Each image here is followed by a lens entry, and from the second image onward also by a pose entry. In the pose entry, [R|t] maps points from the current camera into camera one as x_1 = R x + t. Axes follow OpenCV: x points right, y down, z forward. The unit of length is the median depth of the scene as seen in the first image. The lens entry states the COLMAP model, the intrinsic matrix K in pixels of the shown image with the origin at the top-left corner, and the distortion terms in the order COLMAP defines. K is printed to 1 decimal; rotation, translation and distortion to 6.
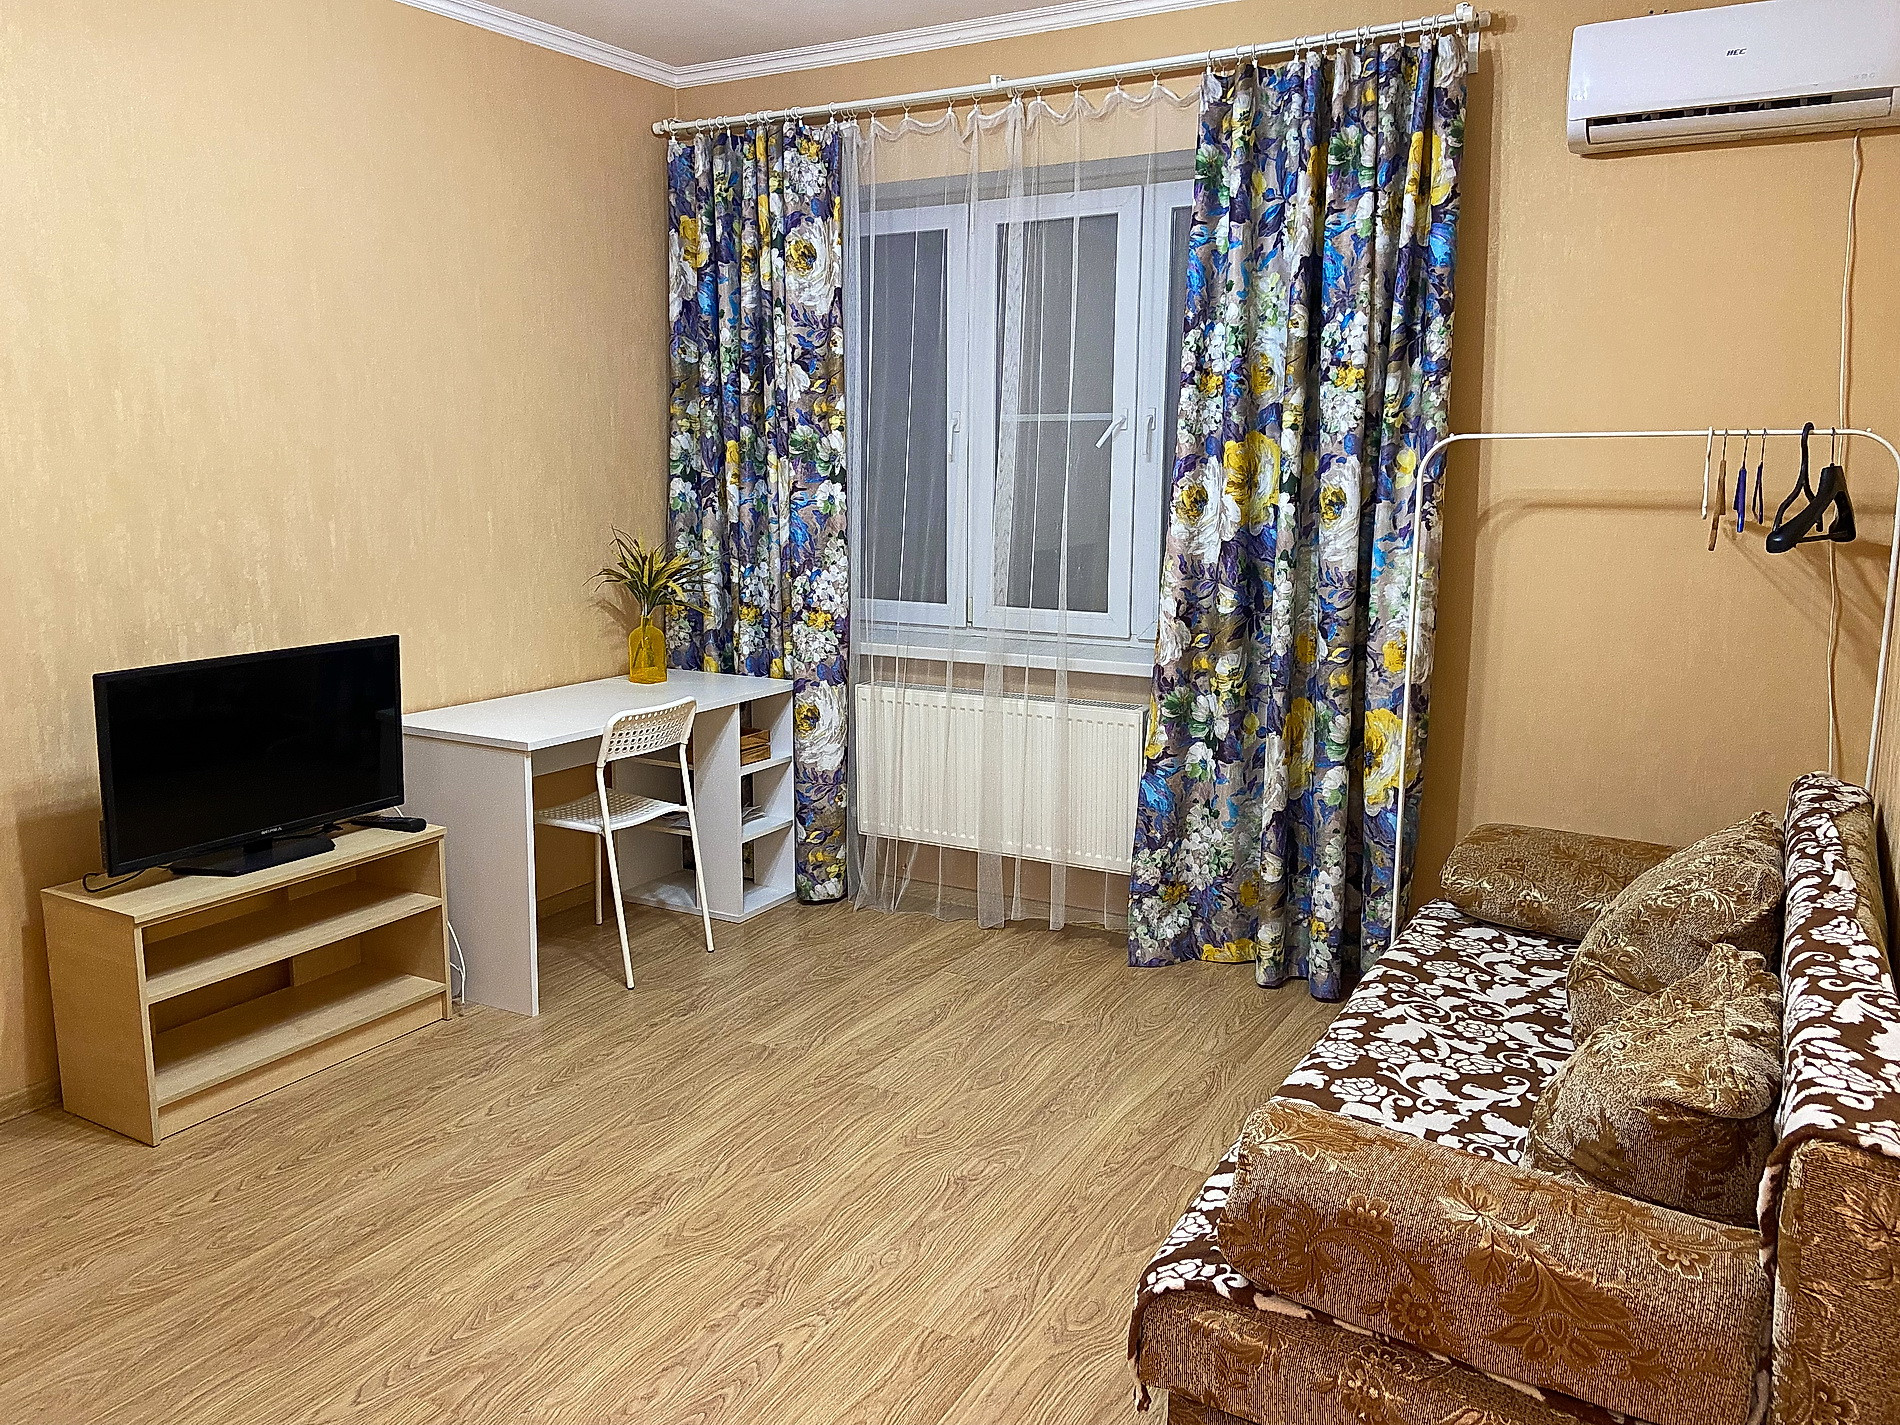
lens RADIAL K [[1440.3, 0, 946.7], [0, 1440.3, 688.7], [0, 0, 1]] dist [0.115759, -0.137861]
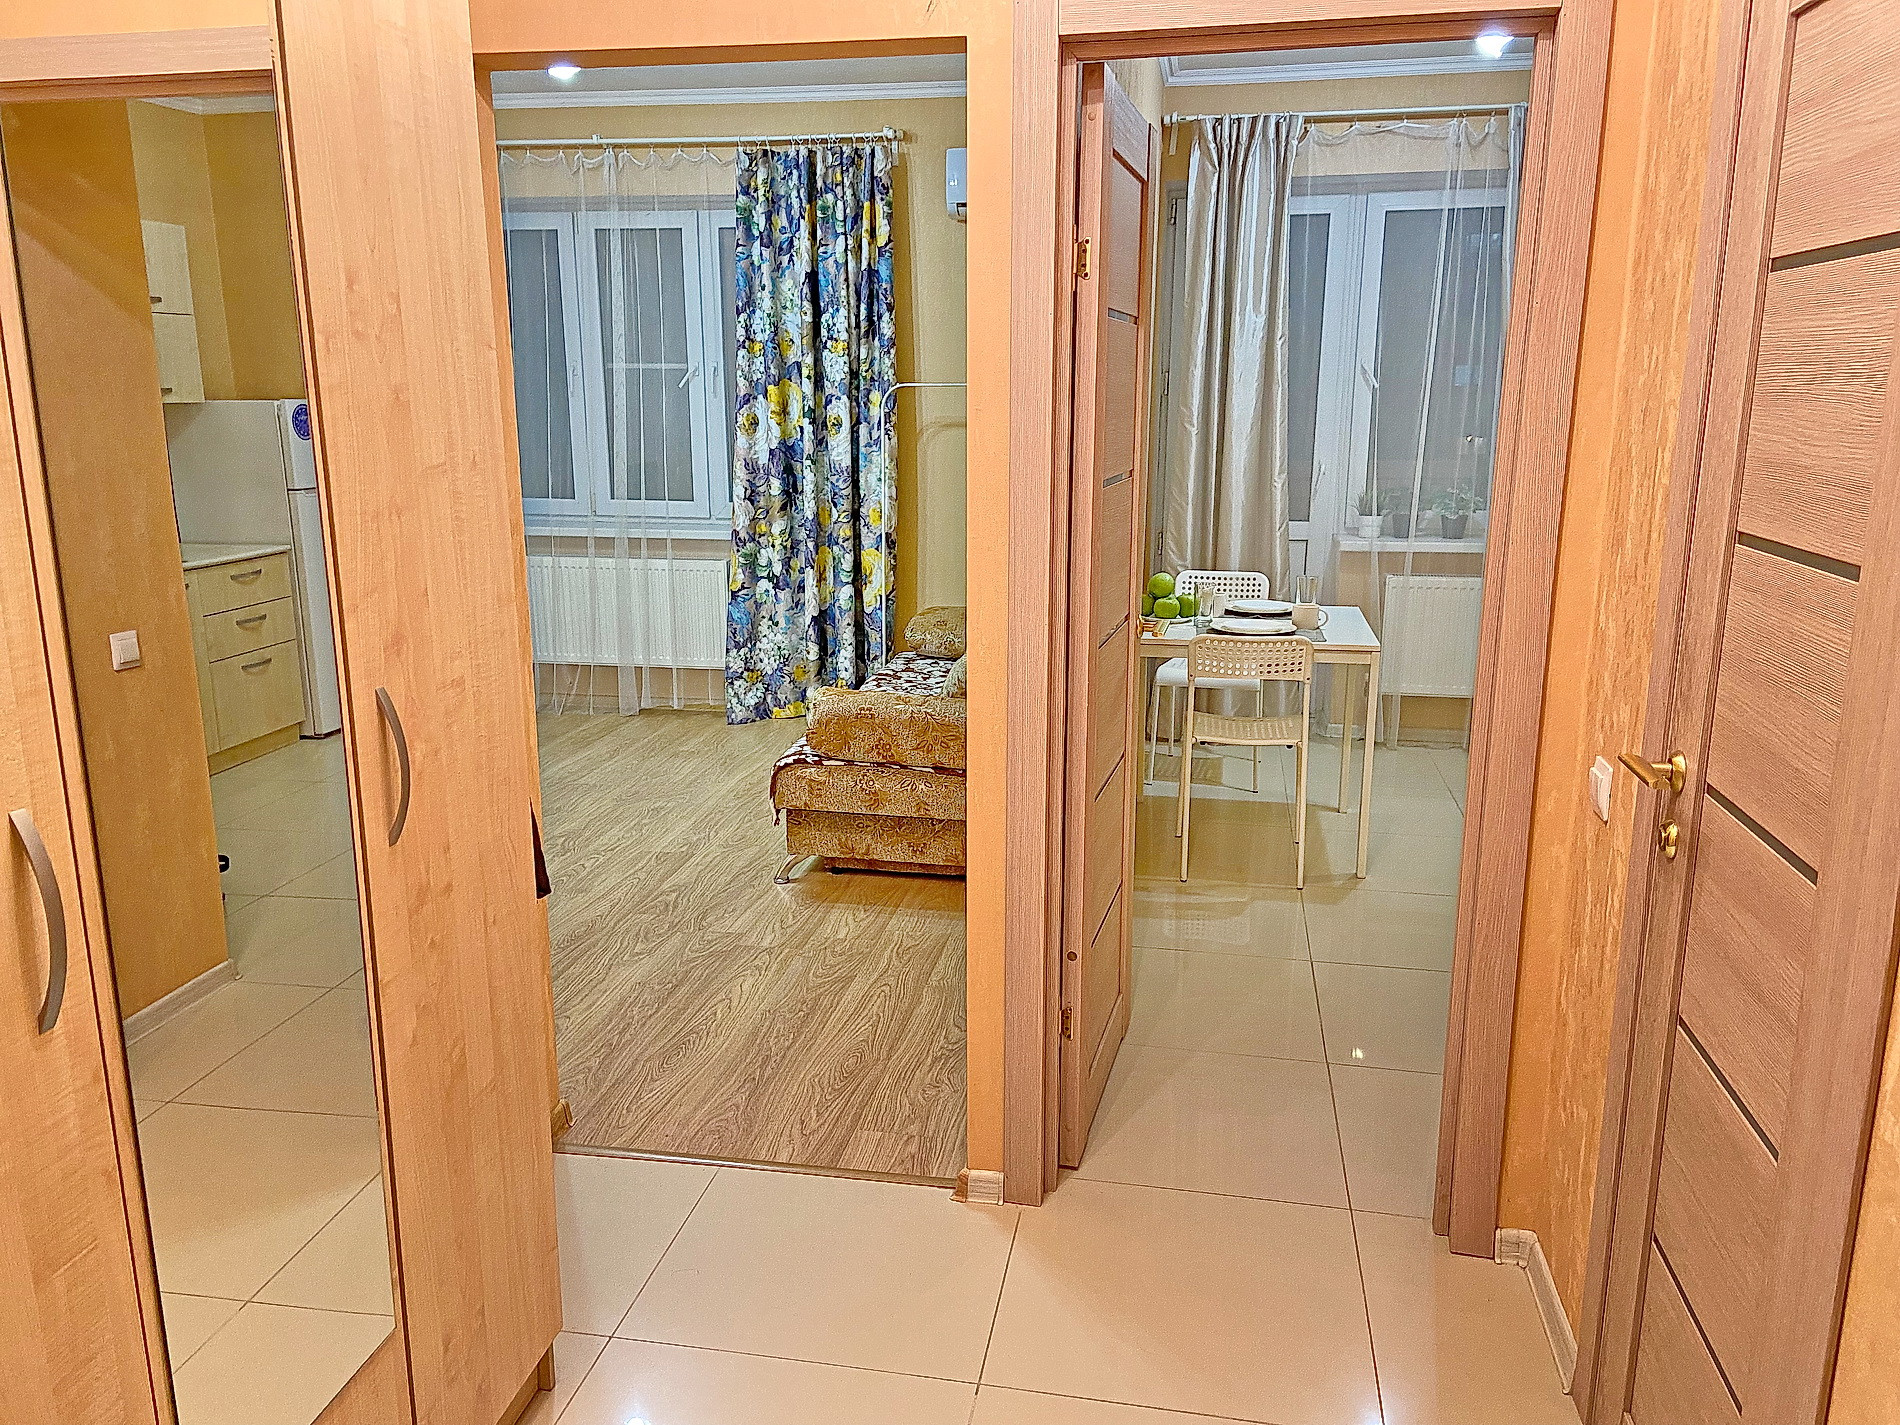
lens RADIAL K [[1440.3, 0, 948.8], [0, 1440.3, 733.5], [0, 0, 1]] dist [0.115759, -0.137861]
pose [[0.944341, -0.075883, 0.320096, -0.161394], [0.052998, 0.995415, 0.079625, 0.095078], [-0.324671, -0.058228, 0.944033, -0.601205]]
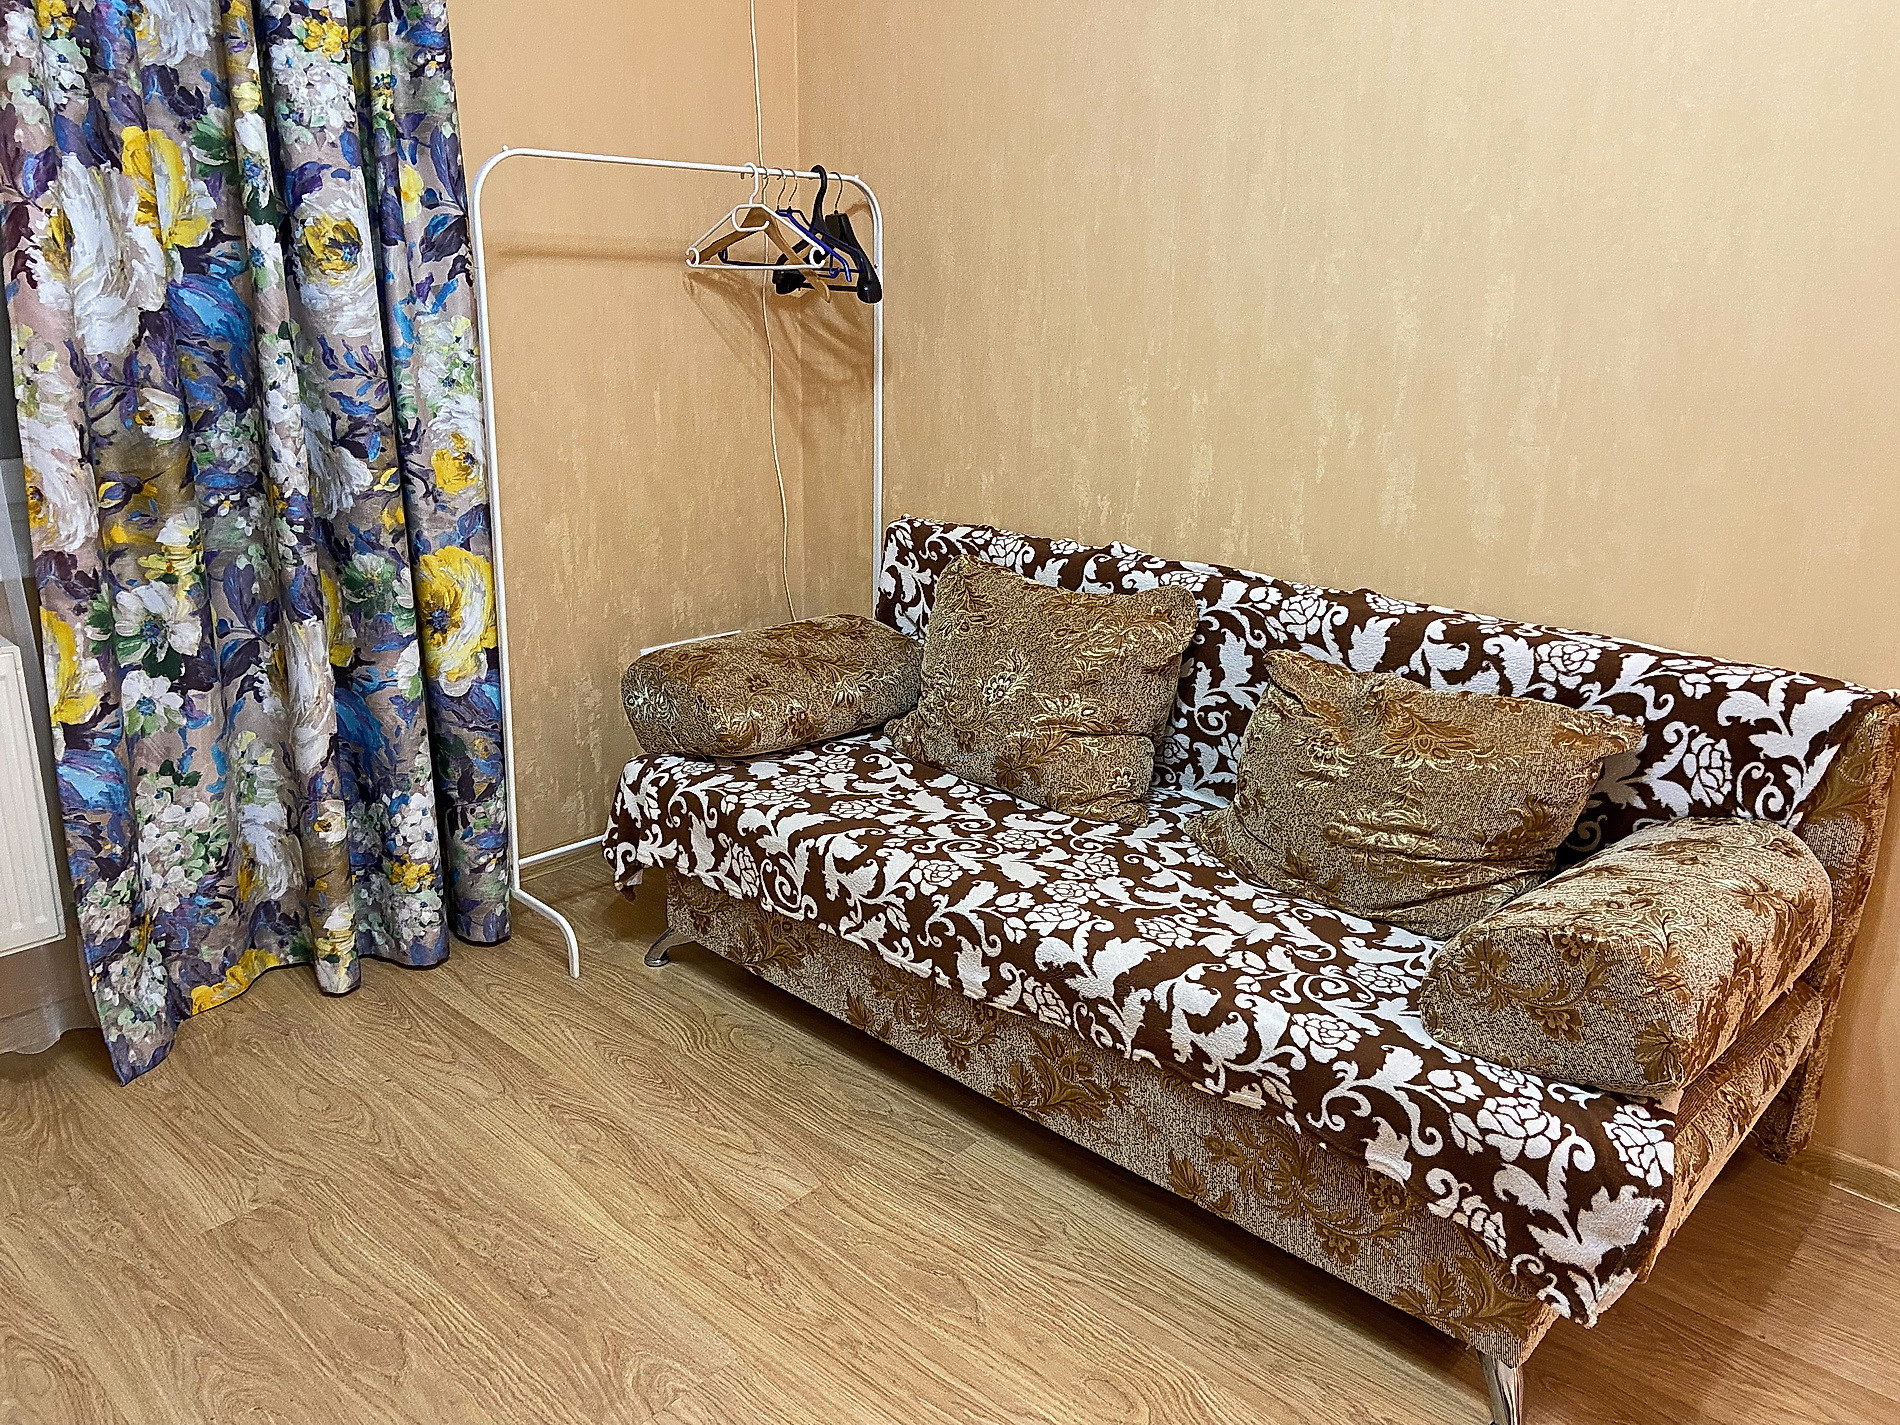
lens RADIAL K [[1440.3, 0, 952.1], [0, 1440.3, 693.2], [0, 0, 1]] dist [0.115759, -0.137861]
pose [[0.210114, -0.275684, 0.938004, -0.327500], [0.136020, 0.958333, 0.251190, -0.061189], [-0.968169, 0.074809, 0.238858, 0.572263]]
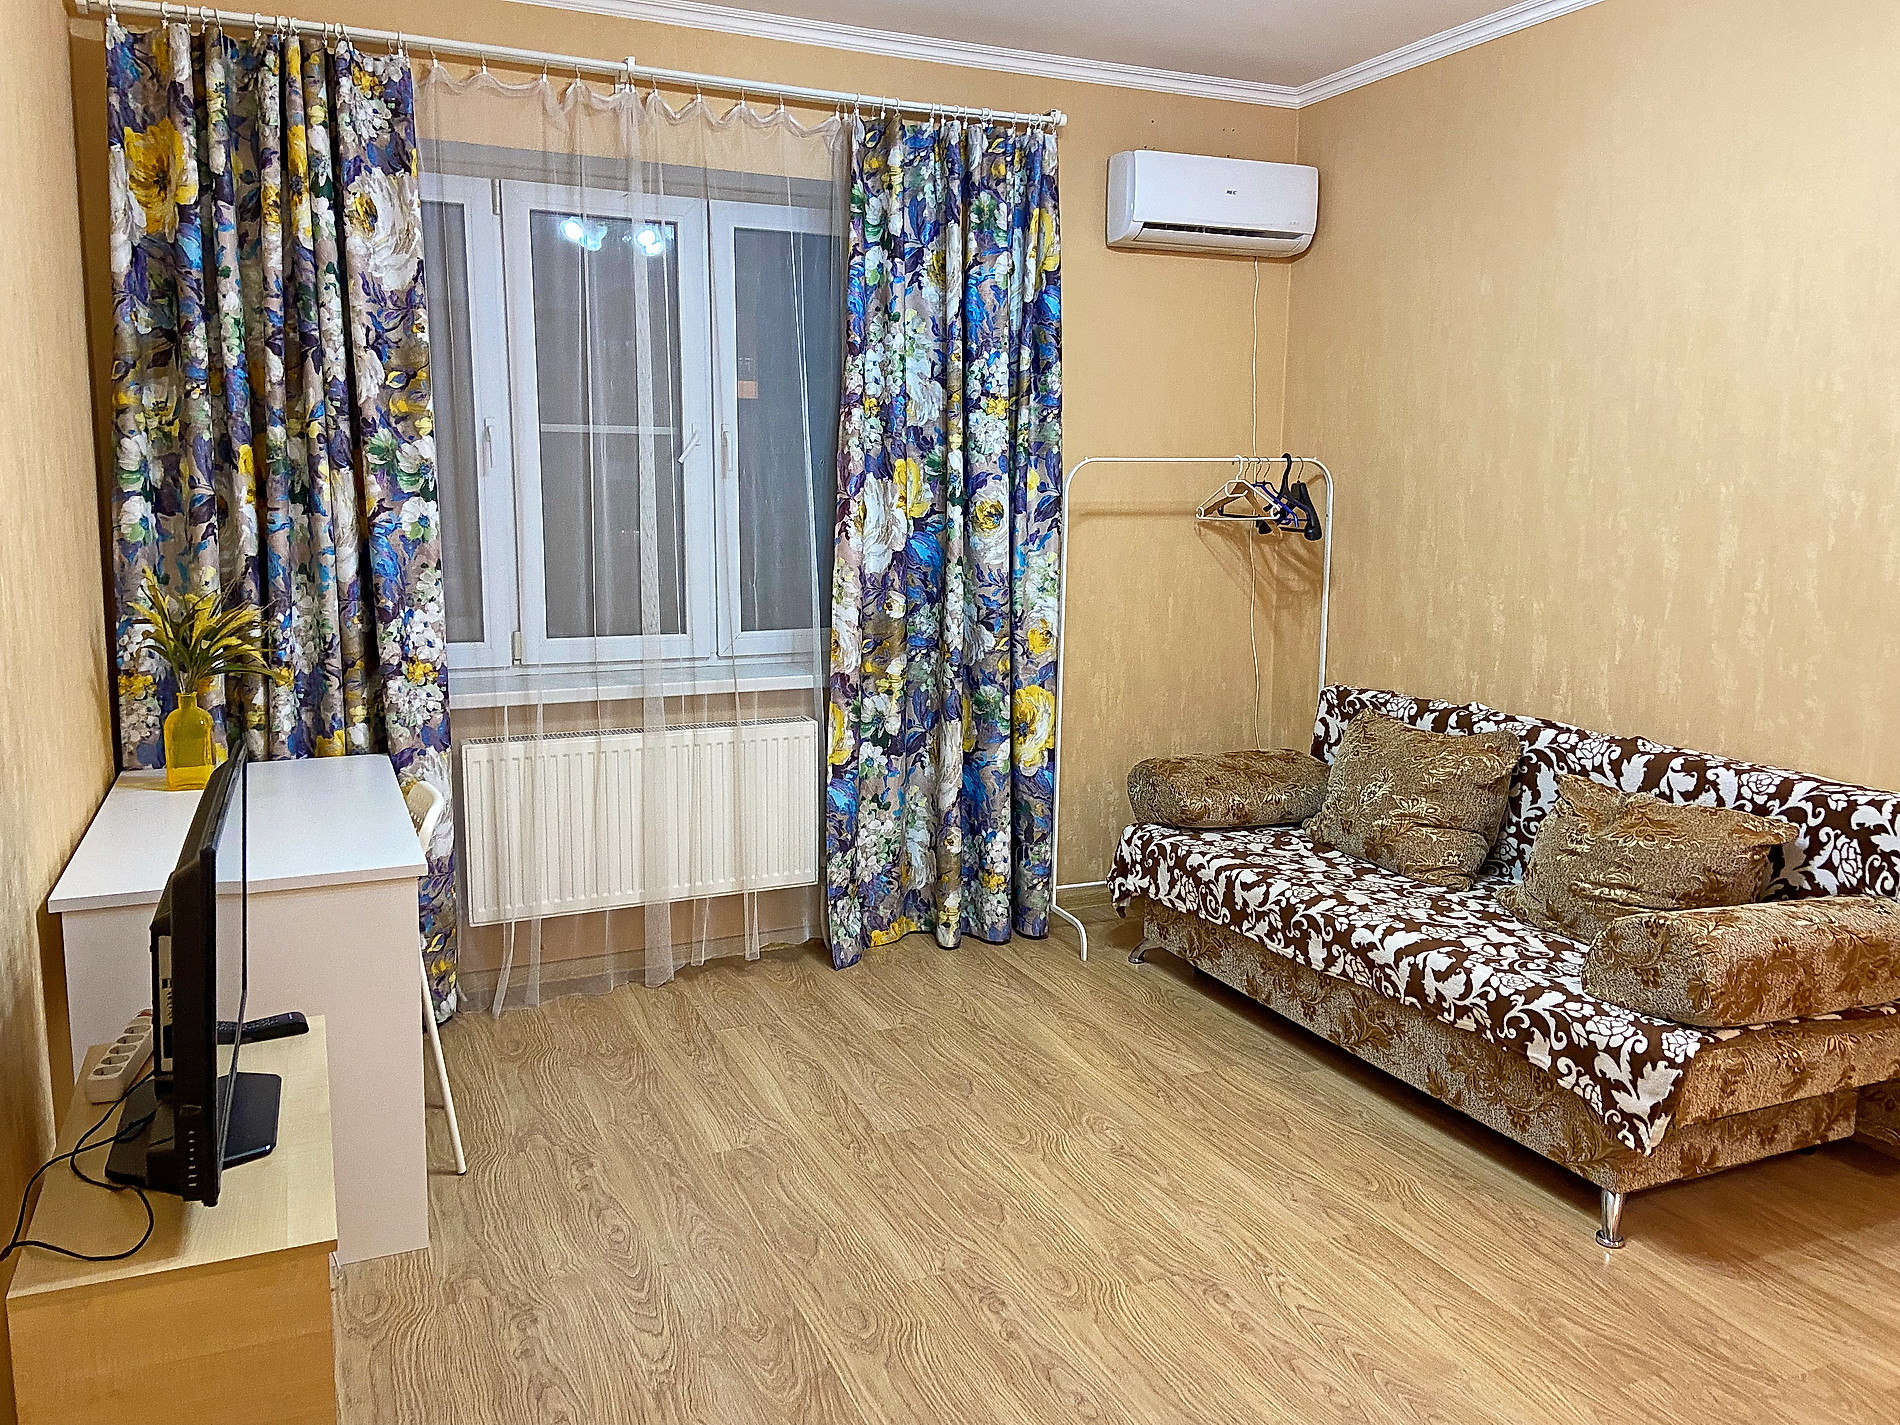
lens RADIAL K [[1440.3, 0, 928.9], [0, 1440.3, 686.6], [0, 0, 1]] dist [0.115759, -0.137861]
pose [[0.585691, -0.112938, 0.802627, -0.676526], [0.126170, 0.990878, 0.047358, -0.050101], [-0.800654, 0.073530, 0.594598, 0.348952]]
